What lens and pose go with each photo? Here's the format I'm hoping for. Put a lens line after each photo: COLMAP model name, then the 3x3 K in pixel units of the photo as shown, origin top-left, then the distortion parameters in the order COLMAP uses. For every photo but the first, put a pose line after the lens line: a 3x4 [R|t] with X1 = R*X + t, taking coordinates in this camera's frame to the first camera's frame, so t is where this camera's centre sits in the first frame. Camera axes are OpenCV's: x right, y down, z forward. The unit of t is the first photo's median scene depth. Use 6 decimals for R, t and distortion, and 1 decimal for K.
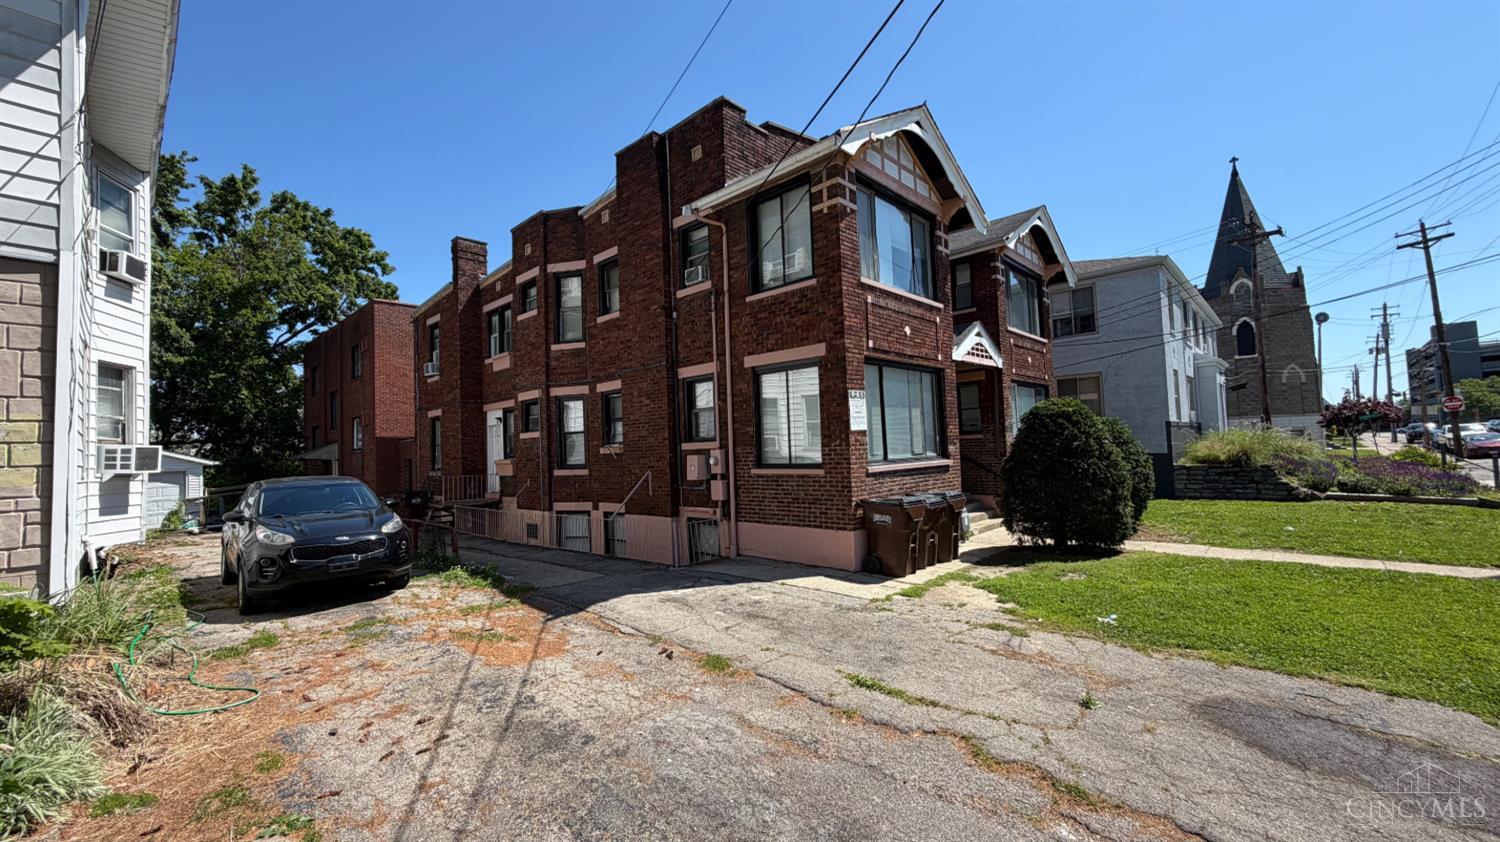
lens RADIAL K [[590.2, 0, 742.2], [0, 590.2, 421.7], [0, 0, 1]] dist [0.000496, -0.000115]
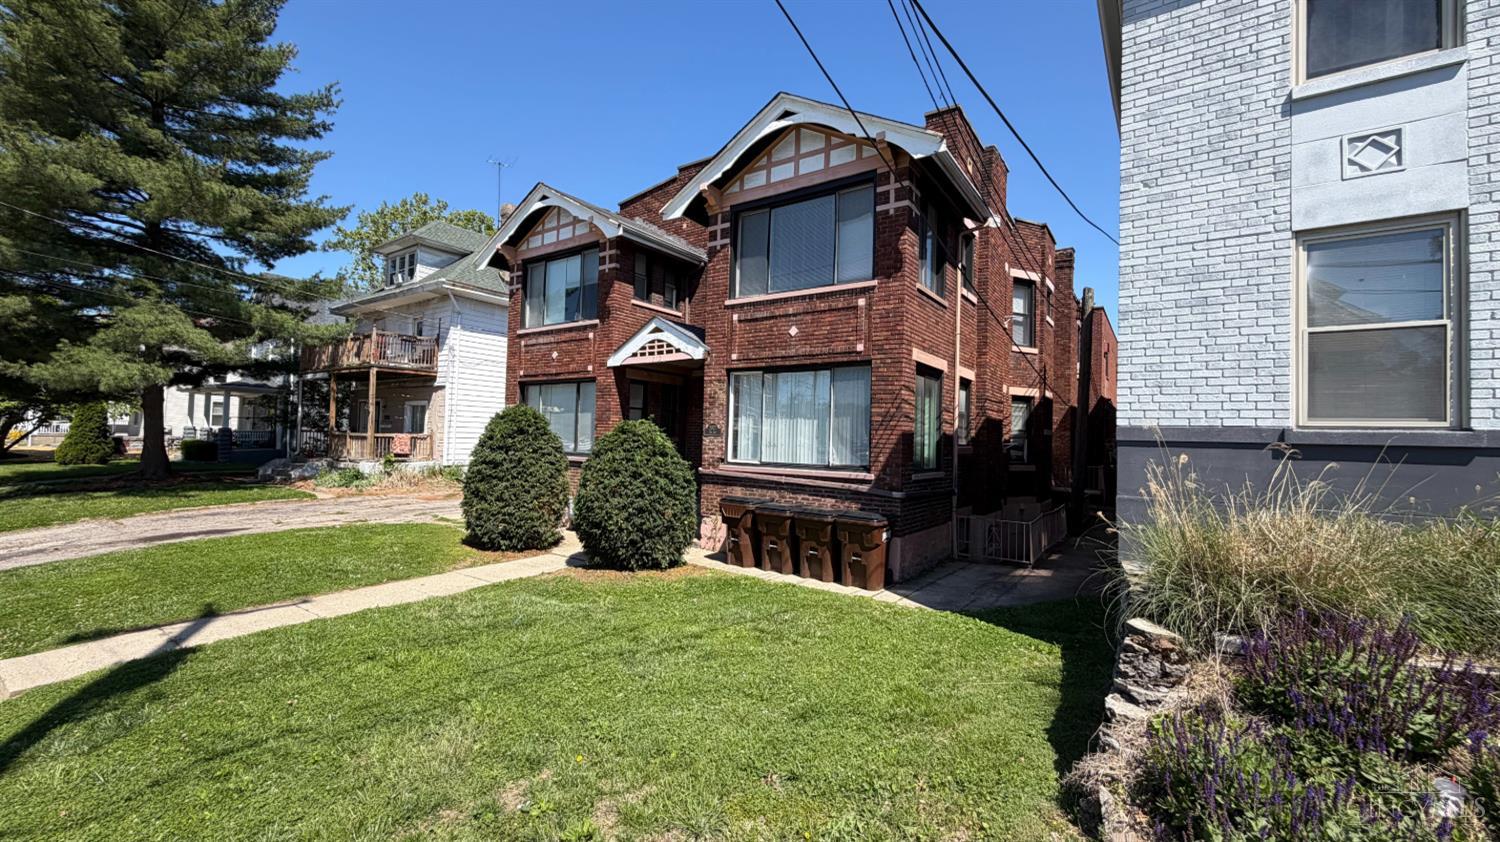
lens RADIAL K [[590.2, 0, 742.2], [0, 590.2, 421.7], [0, 0, 1]] dist [0.000496, -0.000115]
pose [[0.147920, 0.006961, -0.988975, 1.587175], [0.008953, 0.999925, 0.008377, -0.012247], [0.988959, -0.010094, 0.147847, 1.175247]]
